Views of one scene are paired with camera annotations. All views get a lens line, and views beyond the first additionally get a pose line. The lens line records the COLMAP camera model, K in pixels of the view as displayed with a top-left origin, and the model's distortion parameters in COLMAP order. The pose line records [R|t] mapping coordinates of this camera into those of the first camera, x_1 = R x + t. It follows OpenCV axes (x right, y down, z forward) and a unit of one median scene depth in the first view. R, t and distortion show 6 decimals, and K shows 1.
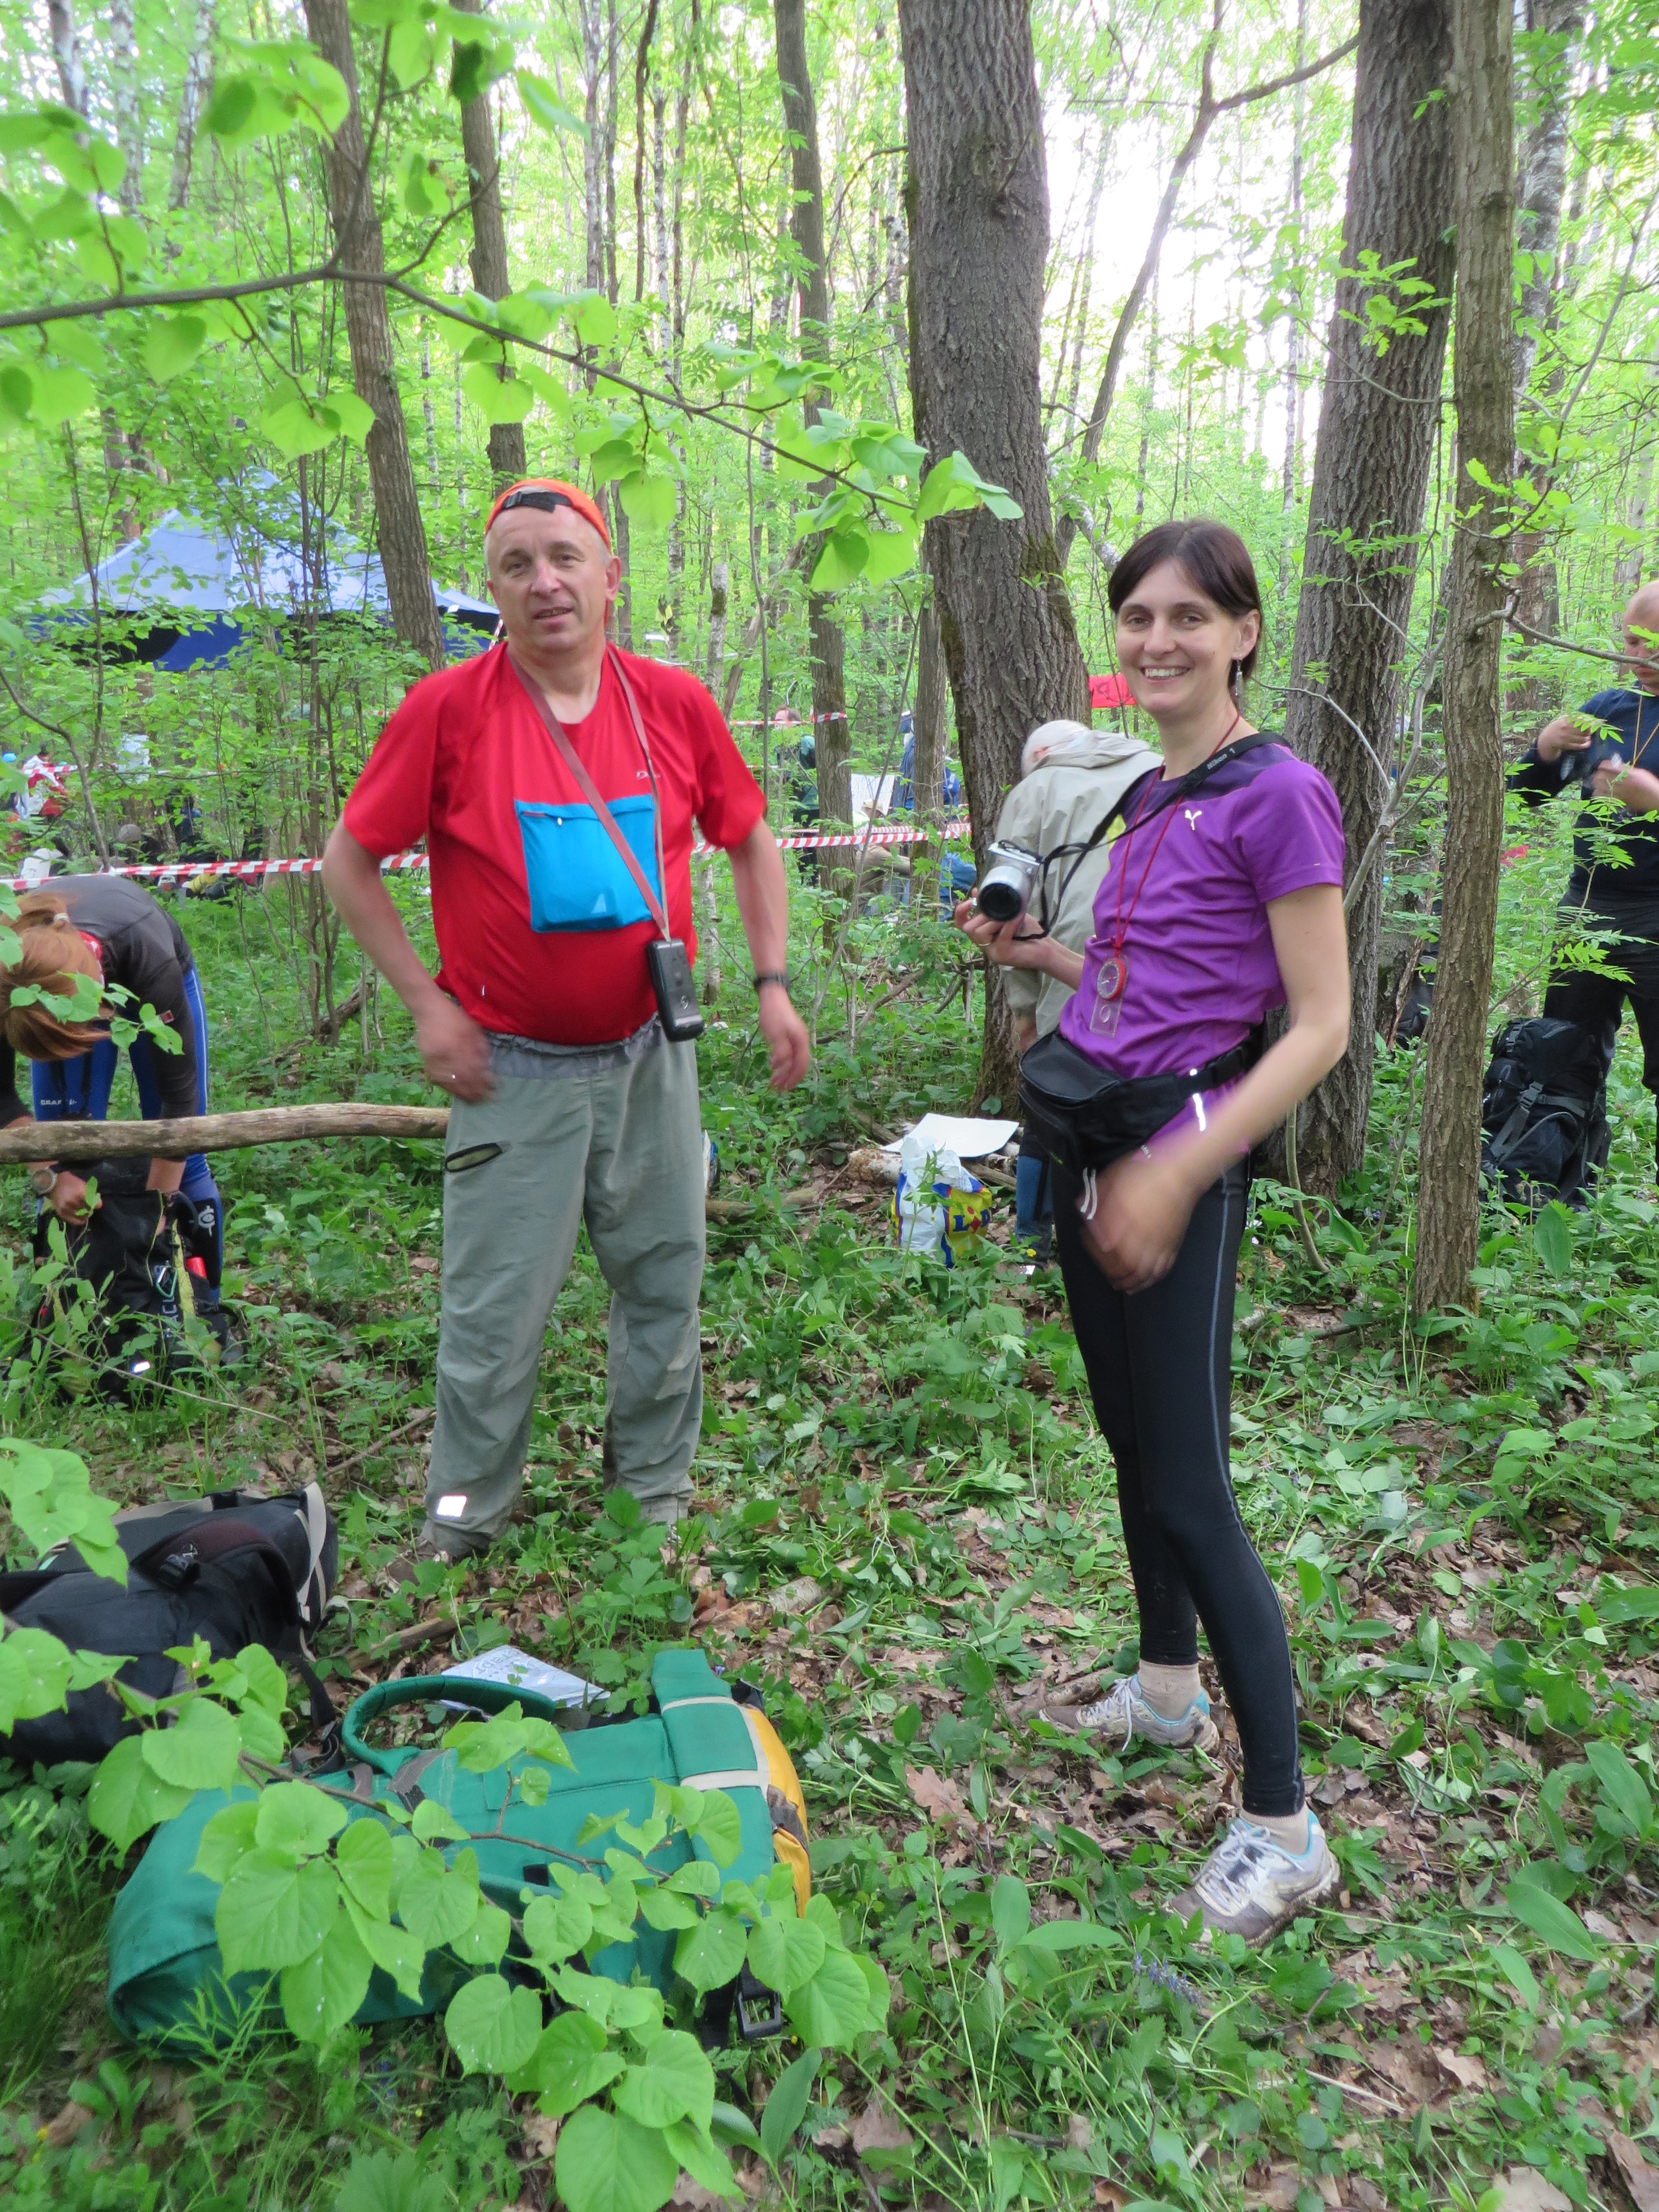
lens RADIAL K [[1617.7, 0, 823.1], [0, 1617.7, 1099.2], [0, 0, 1]] dist [-0.003618, -0.002243]
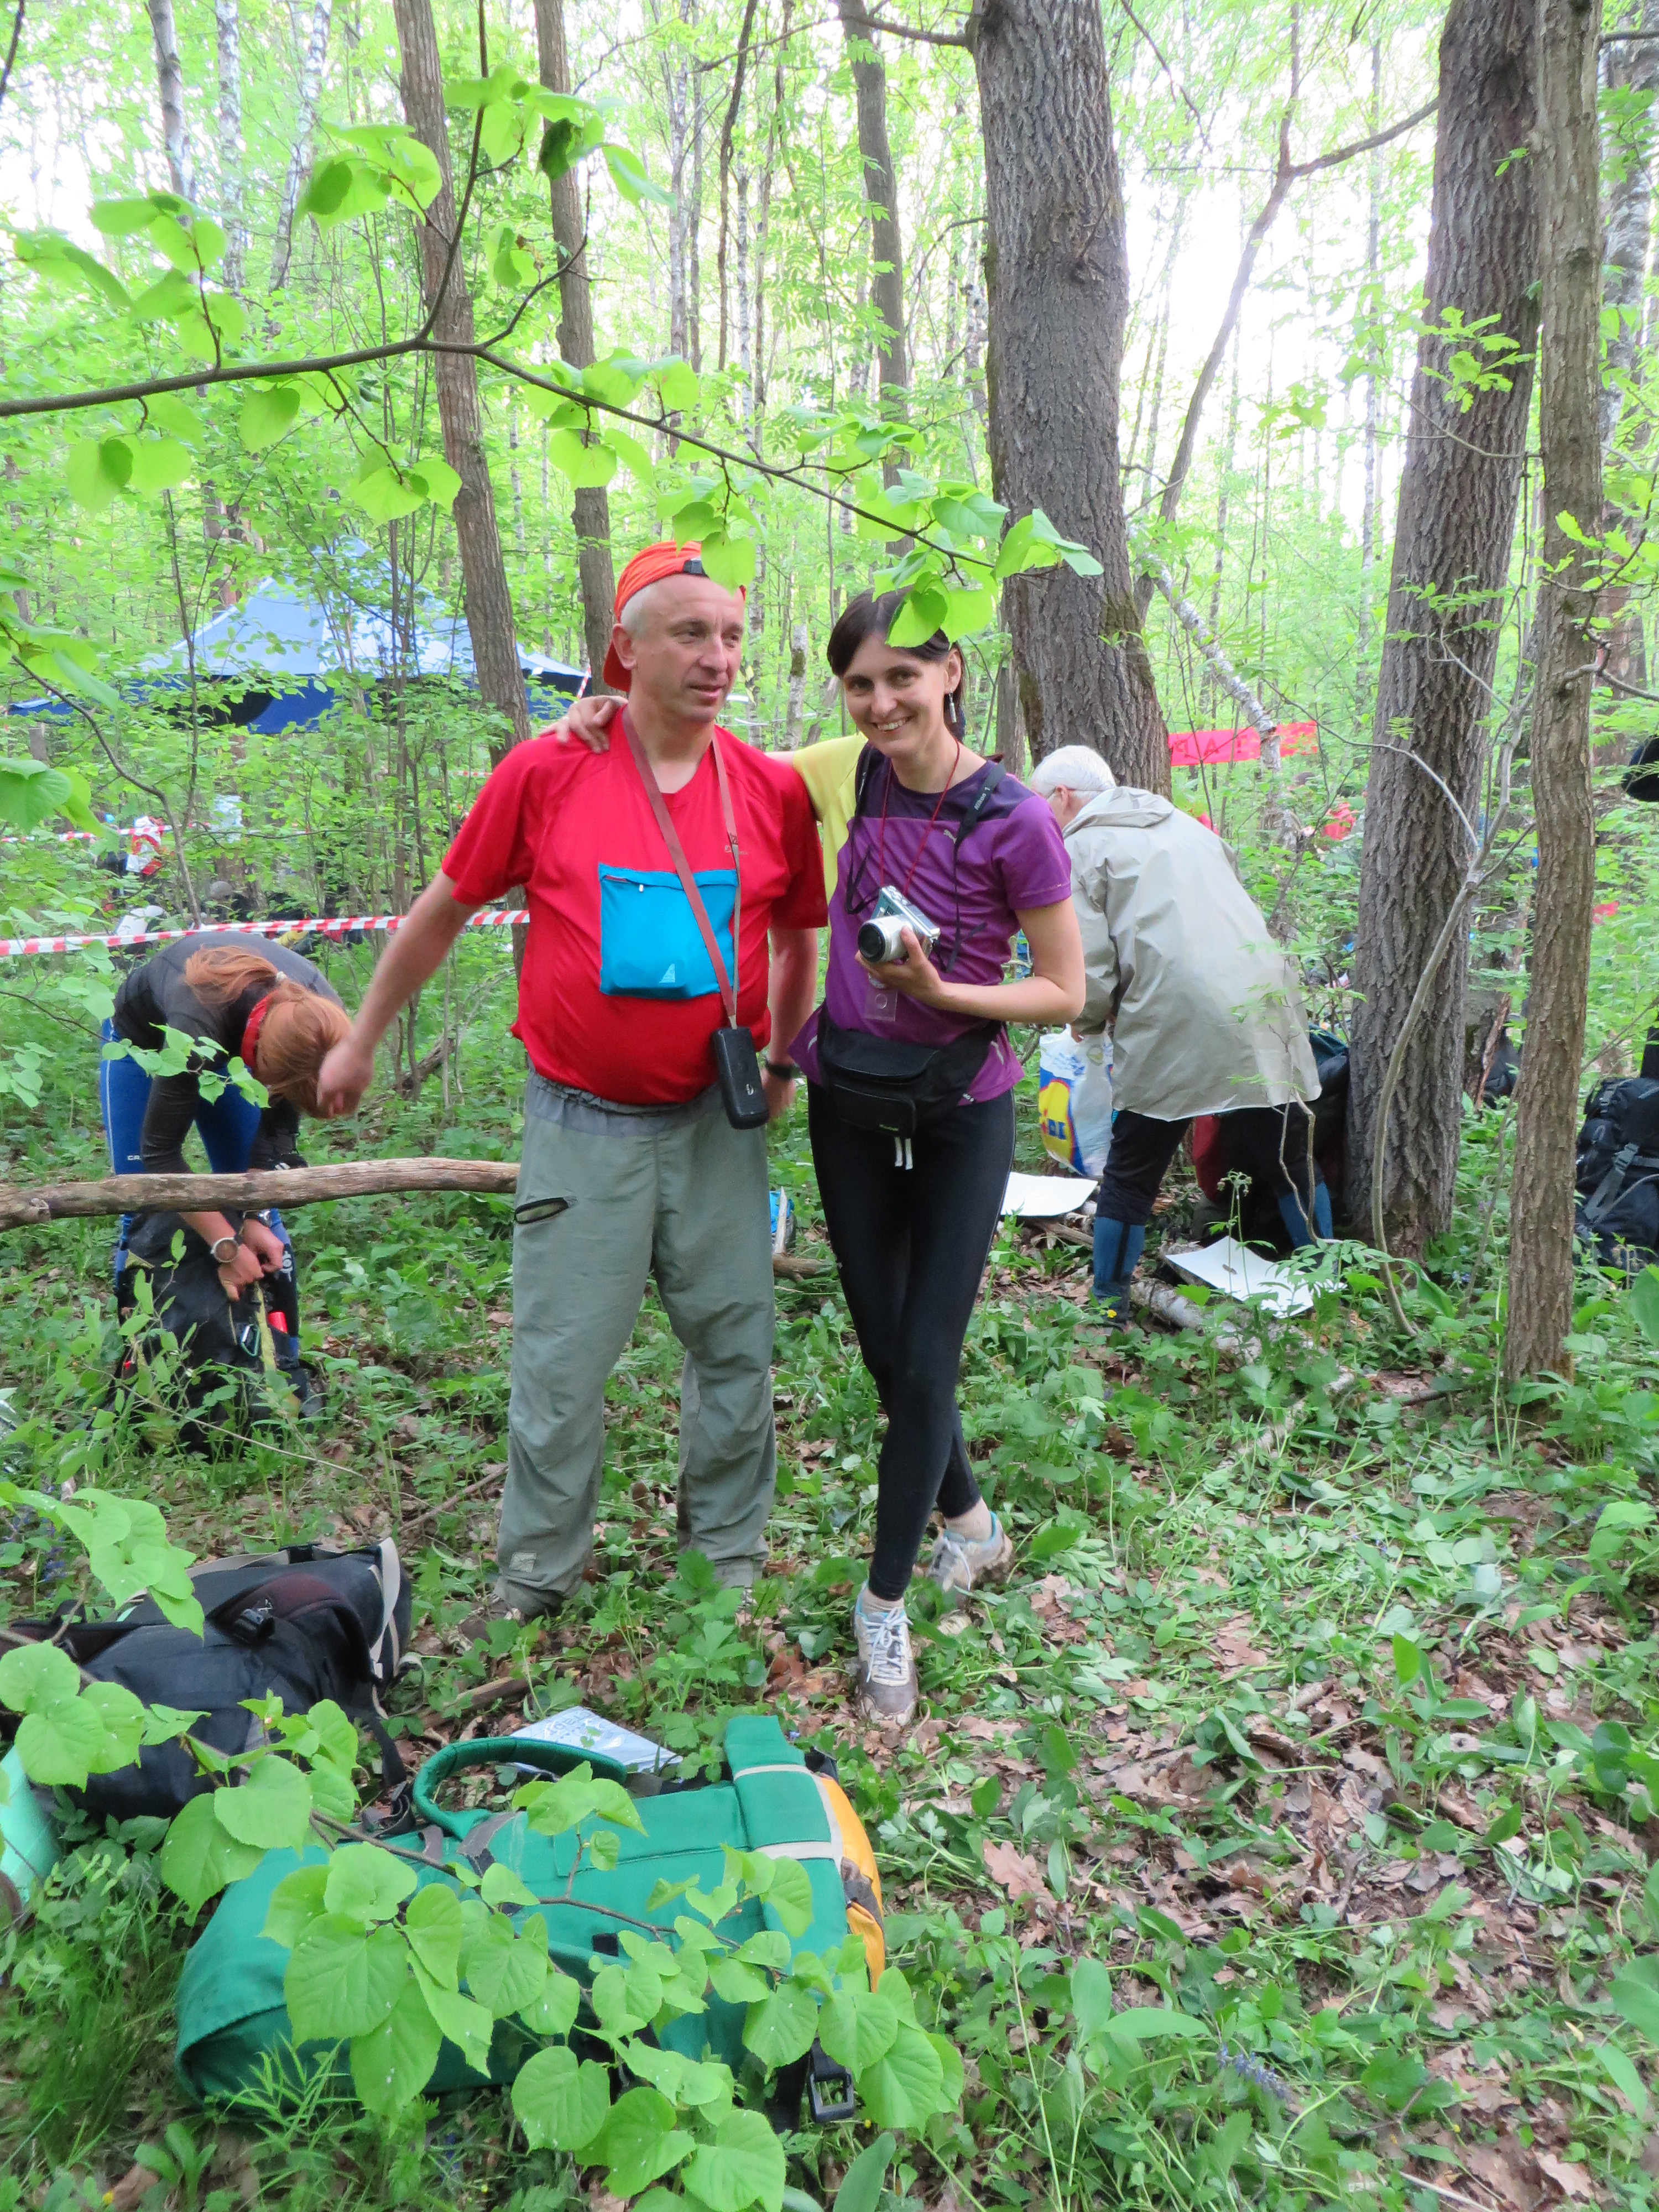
lens RADIAL K [[1614.7, 0, 829.5], [0, 1614.7, 1106.0], [0, 0, 1]] dist [-0.006143, 0.001746]
pose [[0.999069, 0.004579, -0.042897, -0.001035], [-0.005877, 0.999527, -0.030187, -0.000867], [0.042738, 0.030411, 0.998623, 0.006204]]
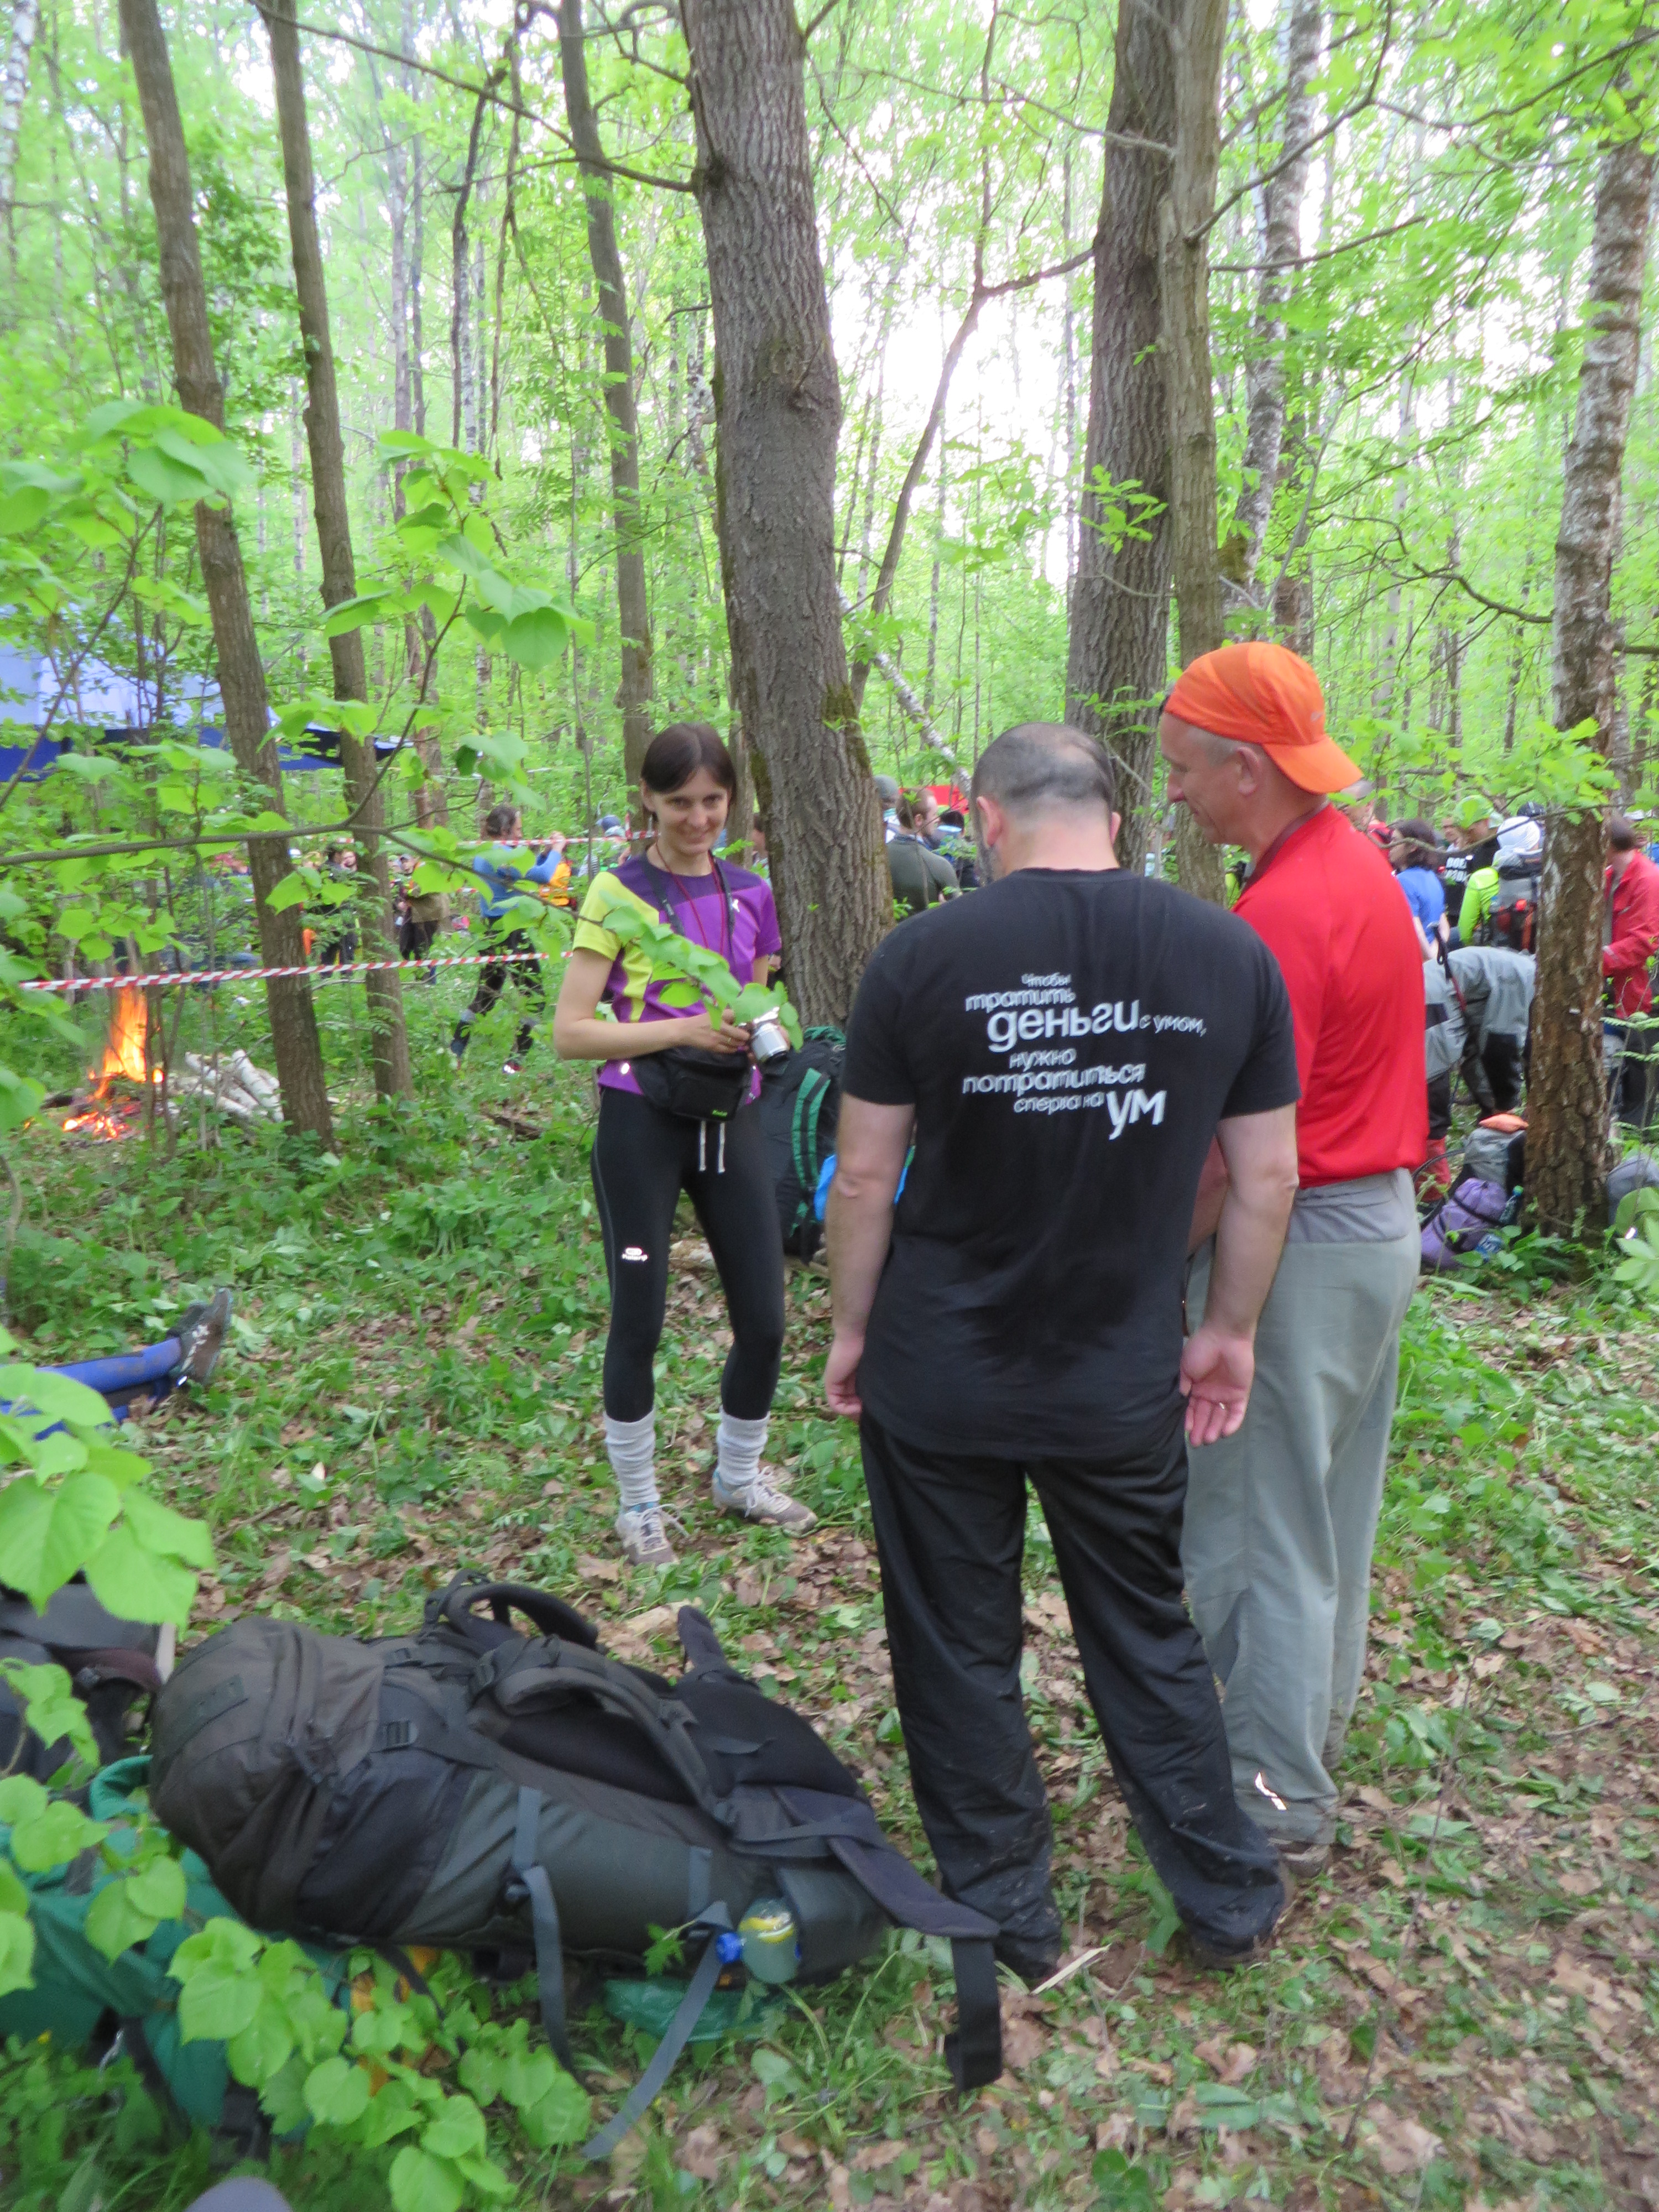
lens RADIAL K [[1614.7, 0, 829.5], [0, 1614.7, 1106.0], [0, 0, 1]] dist [-0.006143, 0.001746]
pose [[0.992616, -0.014440, 0.120437, -0.016947], [0.021530, 0.998097, -0.057776, 0.012989], [-0.119373, 0.059942, 0.991038, -0.144471]]
